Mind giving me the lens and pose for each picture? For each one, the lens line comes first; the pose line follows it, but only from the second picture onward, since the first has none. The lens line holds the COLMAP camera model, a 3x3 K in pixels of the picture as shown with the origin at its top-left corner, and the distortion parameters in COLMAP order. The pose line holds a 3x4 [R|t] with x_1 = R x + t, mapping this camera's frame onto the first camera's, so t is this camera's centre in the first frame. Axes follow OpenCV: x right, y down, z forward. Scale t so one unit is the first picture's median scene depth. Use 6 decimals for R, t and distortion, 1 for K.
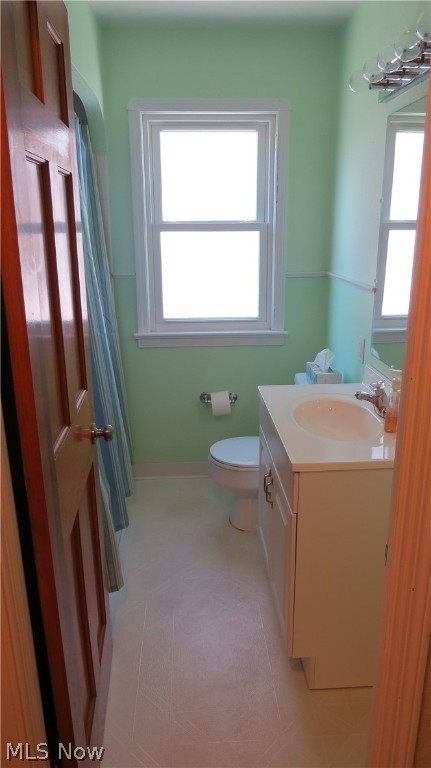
lens RADIAL K [[551.9, 0, 215.5], [0, 551.9, 384.0], [0, 0, 1]] dist [-0.012017, 0.005334]
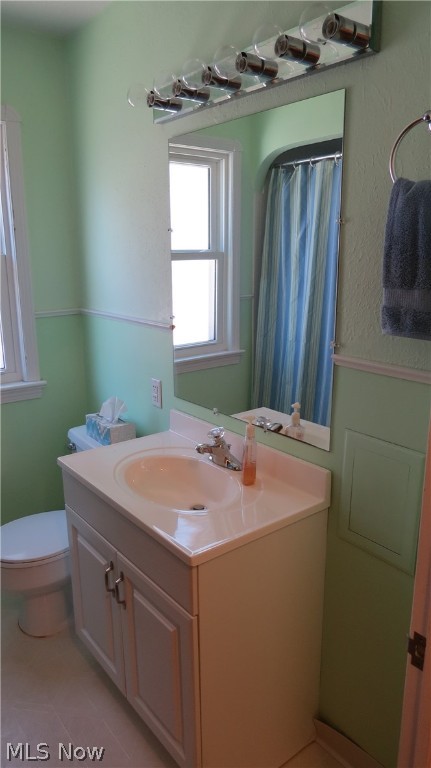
lens RADIAL K [[546.3, 0, 212.0], [0, 546.3, 386.1], [0, 0, 1]] dist [-0.030624, 0.001553]
pose [[0.819003, -0.129753, 0.558925, -0.148872], [0.155974, 0.987761, 0.000754, -0.056932], [-0.552182, 0.086561, 0.829218, 0.201248]]
